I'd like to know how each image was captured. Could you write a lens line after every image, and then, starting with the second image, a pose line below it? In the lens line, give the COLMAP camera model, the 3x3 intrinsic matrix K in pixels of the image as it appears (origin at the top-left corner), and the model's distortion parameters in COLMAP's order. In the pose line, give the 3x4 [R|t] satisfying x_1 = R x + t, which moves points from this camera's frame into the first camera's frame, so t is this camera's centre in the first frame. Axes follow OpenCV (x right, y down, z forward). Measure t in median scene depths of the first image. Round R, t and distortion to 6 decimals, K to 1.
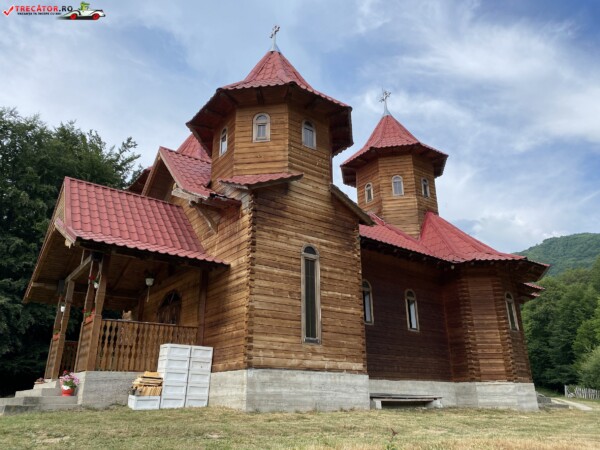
lens RADIAL K [[448.2, 0, 289.3], [0, 448.2, 219.4], [0, 0, 1]] dist [0.037593, -0.034384]
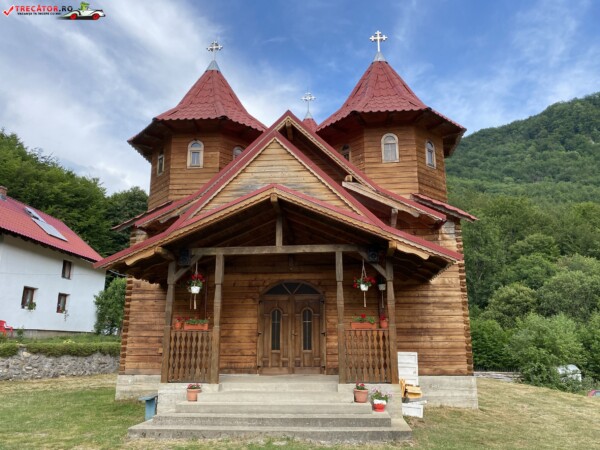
lens RADIAL K [[448.2, 0, 295.5], [0, 448.2, 226.6], [0, 0, 1]] dist [0.037593, -0.034384]
pose [[0.645045, 0.192135, 0.739595, -1.056987], [-0.279402, 0.960157, -0.005750, 0.063185], [-0.711232, -0.202936, 0.673027, 0.449750]]
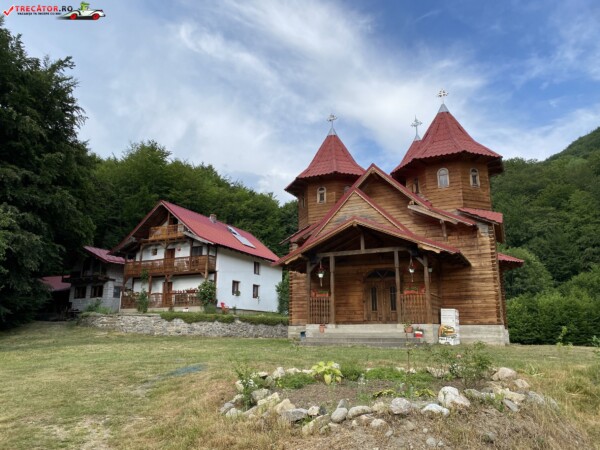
lens RADIAL K [[448.2, 0, 297.4], [0, 448.2, 221.4], [0, 0, 1]] dist [0.037593, -0.034384]
pose [[0.880545, 0.119643, 0.458613, -1.339089], [-0.178283, 0.980161, 0.086602, -0.079575], [-0.439153, -0.158020, 0.884406, -0.177766]]
